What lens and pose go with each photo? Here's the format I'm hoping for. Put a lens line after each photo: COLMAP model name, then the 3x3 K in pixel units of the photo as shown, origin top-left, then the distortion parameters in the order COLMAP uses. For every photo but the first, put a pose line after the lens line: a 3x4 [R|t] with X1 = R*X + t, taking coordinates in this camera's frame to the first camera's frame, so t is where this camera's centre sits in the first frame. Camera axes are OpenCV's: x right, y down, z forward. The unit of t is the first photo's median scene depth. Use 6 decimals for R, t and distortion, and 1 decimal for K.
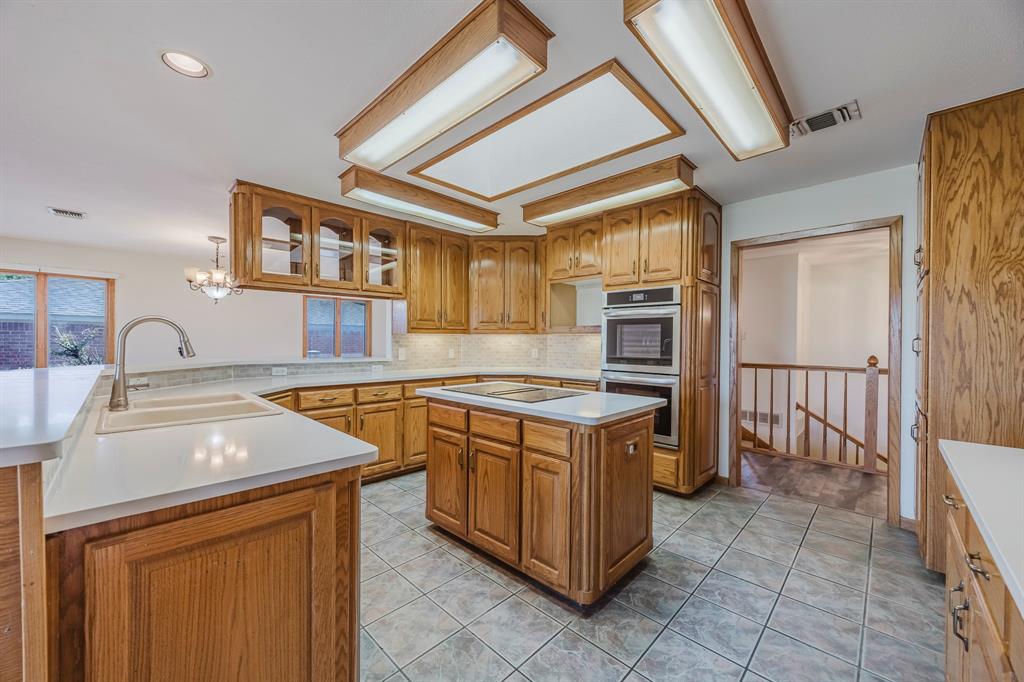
lens RADIAL K [[387.2, 0, 513.6], [0, 387.2, 343.4], [0, 0, 1]] dist [-0.003589, 0.000654]
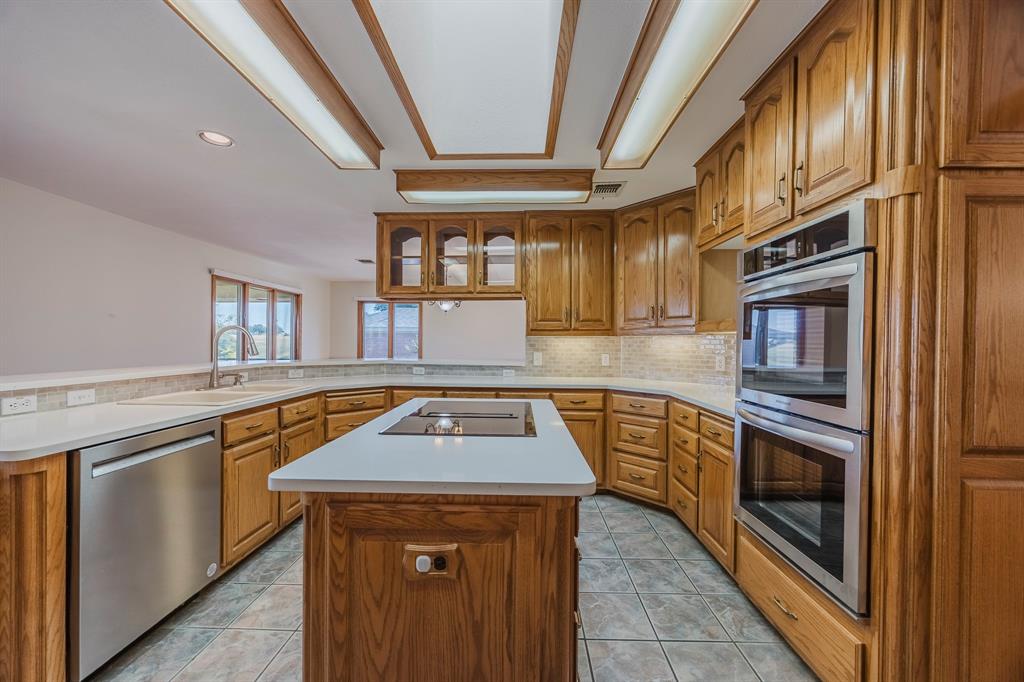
lens RADIAL K [[387.2, 0, 514.0], [0, 387.2, 342.7], [0, 0, 1]] dist [-0.003589, 0.000654]
pose [[0.678240, -0.002038, -0.734838, 0.446975], [-0.008100, 0.999915, -0.010249, -0.000864], [0.734796, 0.012903, 0.678166, 0.451935]]
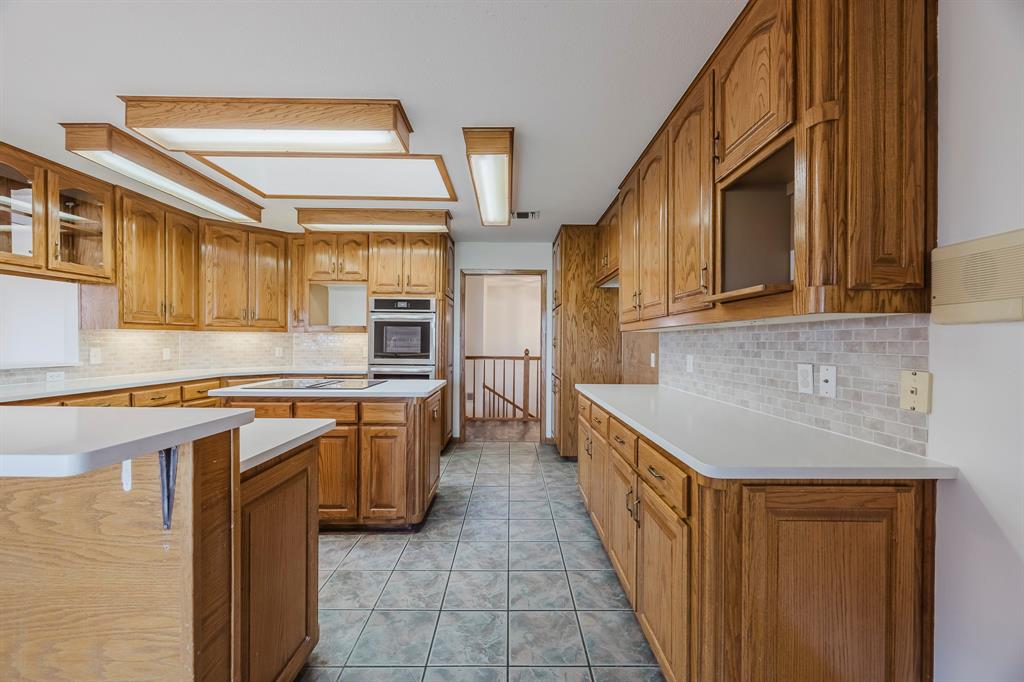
lens RADIAL K [[387.2, 0, 511.6], [0, 387.2, 343.8], [0, 0, 1]] dist [-0.003589, 0.000654]
pose [[0.715376, -0.005770, 0.698716, -0.306232], [0.000838, 0.999972, 0.007399, -0.001574], [-0.698739, -0.004708, 0.715361, -0.146790]]
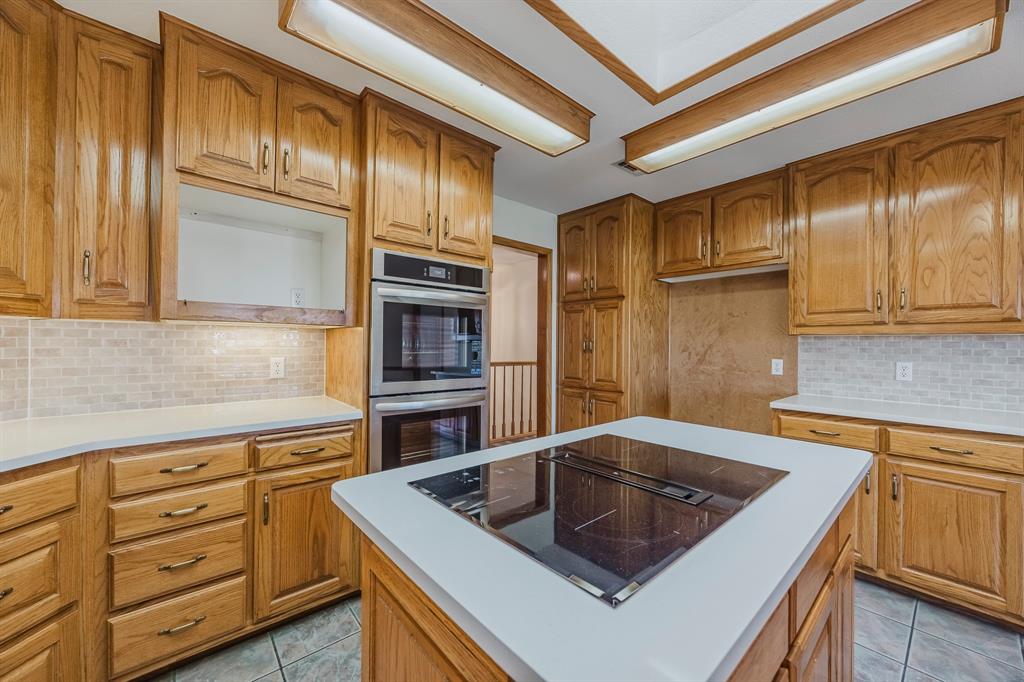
lens RADIAL K [[387.2, 0, 511.0], [0, 387.2, 343.2], [0, 0, 1]] dist [-0.003589, 0.000654]
pose [[0.093410, -0.007114, 0.995602, -0.302870], [-0.006759, 0.999947, 0.007779, -0.009817], [-0.995605, -0.007456, 0.093357, 0.834539]]
